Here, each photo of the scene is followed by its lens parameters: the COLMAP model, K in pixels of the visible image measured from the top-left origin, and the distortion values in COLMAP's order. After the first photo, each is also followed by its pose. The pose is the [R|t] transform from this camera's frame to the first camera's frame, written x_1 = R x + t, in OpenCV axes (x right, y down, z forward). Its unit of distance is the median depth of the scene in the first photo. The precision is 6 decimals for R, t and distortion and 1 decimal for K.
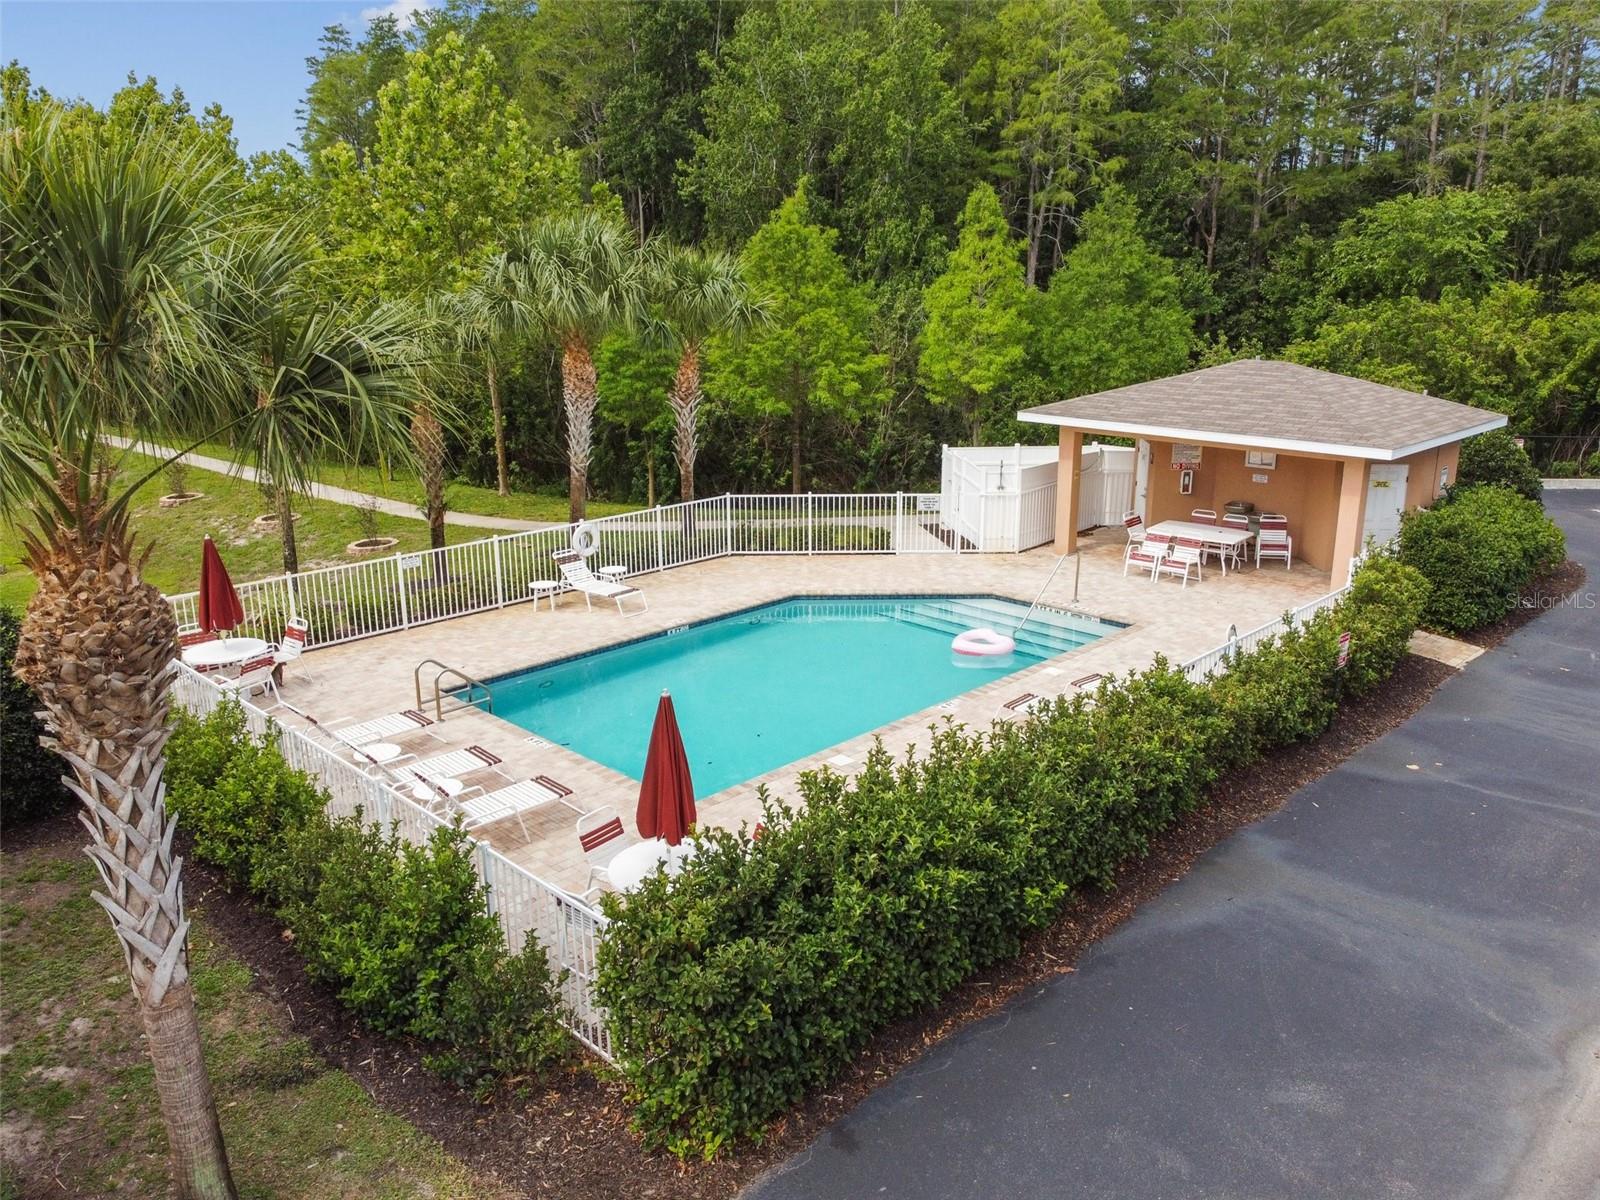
lens RADIAL K [[1214.1, 0, 800.0], [0, 1214.1, 600.0], [0, 0, 1]] dist [0.006185, 0.004012]
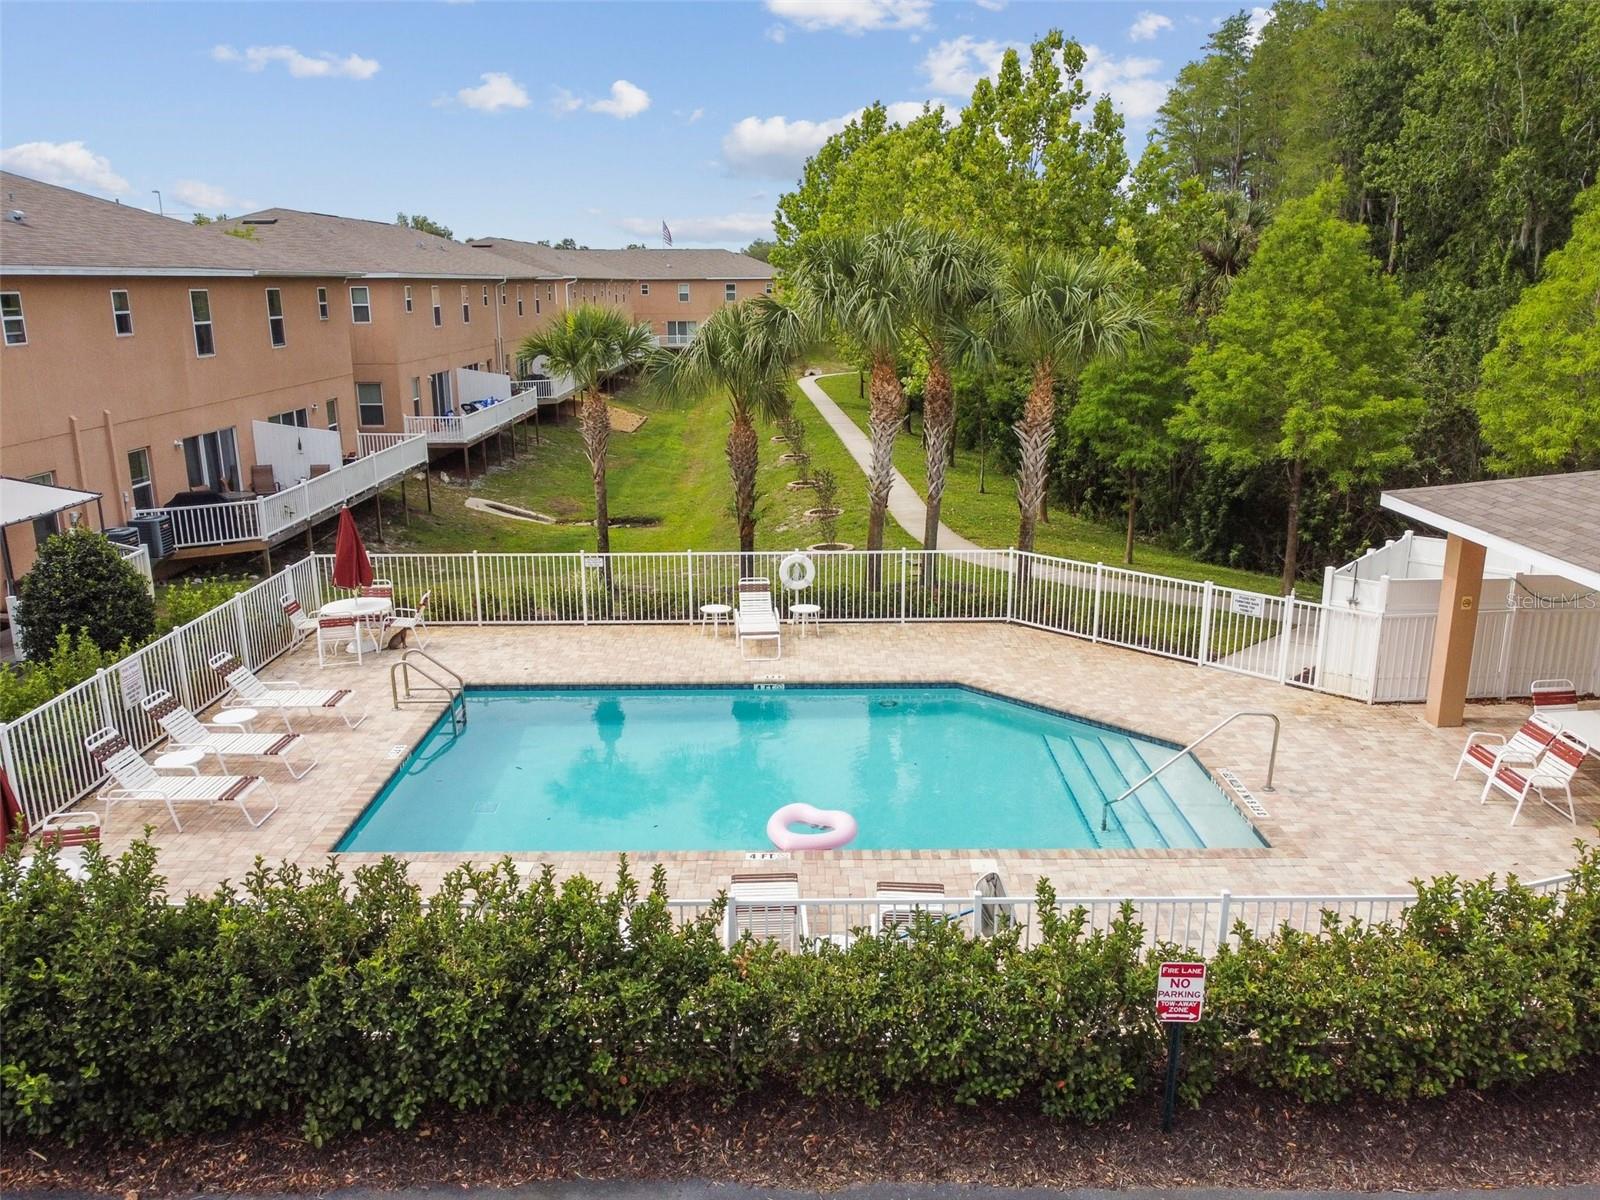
lens RADIAL K [[1214.1, 0, 800.0], [0, 1214.1, 600.0], [0, 0, 1]] dist [0.006185, 0.004012]
pose [[0.702291, 0.186053, -0.687147, 0.492875], [-0.185563, 0.979718, 0.075618, -0.104437], [0.687280, 0.074404, 0.722572, 0.353415]]
